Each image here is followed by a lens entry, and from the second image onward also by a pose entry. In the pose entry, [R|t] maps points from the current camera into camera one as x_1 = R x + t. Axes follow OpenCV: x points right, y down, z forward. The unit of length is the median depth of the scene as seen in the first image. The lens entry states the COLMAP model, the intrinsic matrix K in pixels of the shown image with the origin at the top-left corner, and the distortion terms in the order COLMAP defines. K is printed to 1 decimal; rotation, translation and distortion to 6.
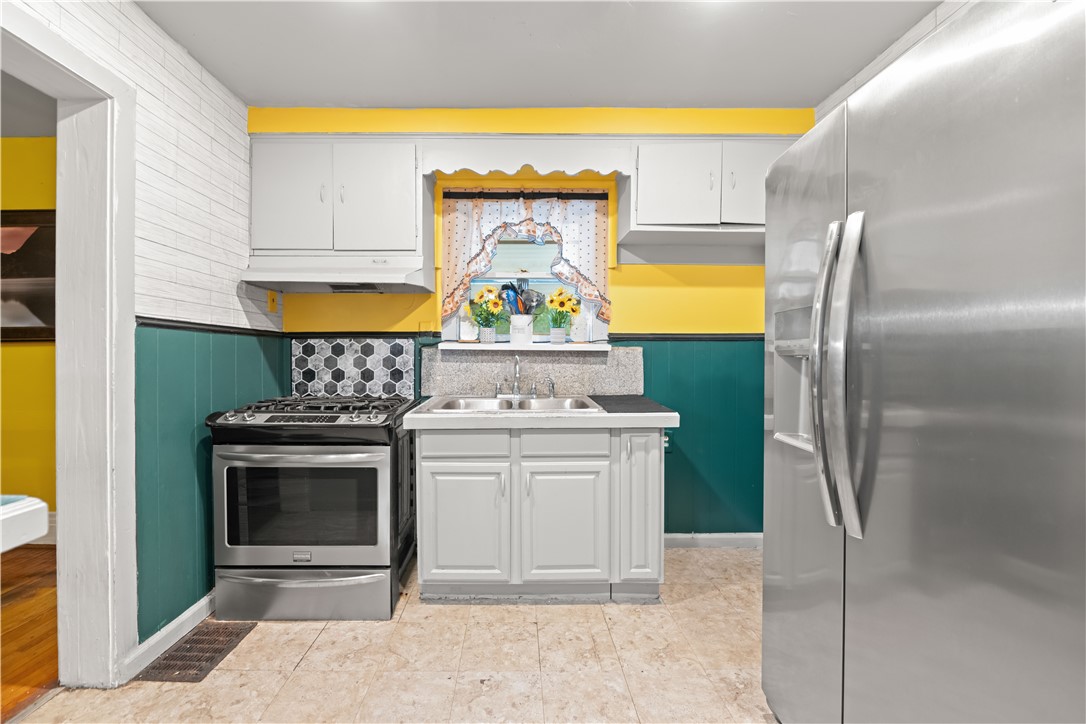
lens RADIAL K [[438.1, 0, 547.4], [0, 438.1, 356.6], [0, 0, 1]] dist [-0.007445, -0.000729]
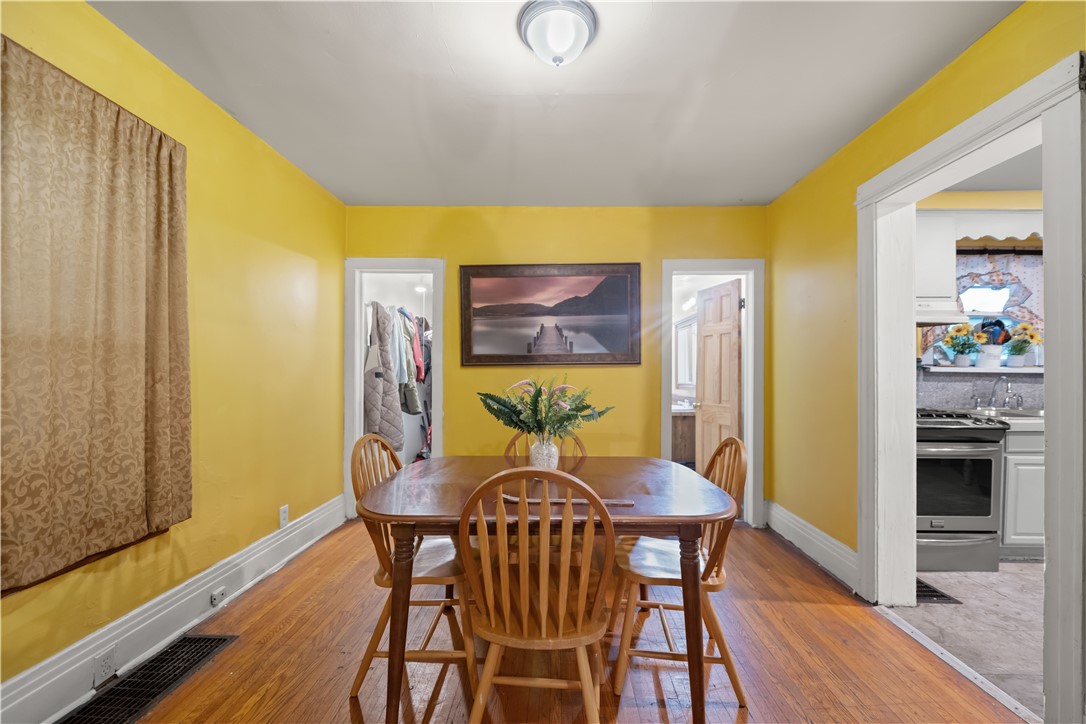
lens RADIAL K [[438.1, 0, 543.9], [0, 438.1, 367.5], [0, 0, 1]] dist [-0.007445, -0.000729]
pose [[0.999665, 0.002114, -0.025788, -1.332243], [-0.002601, 0.999819, -0.018871, -0.001976], [0.025744, 0.018932, 0.999489, -0.303387]]
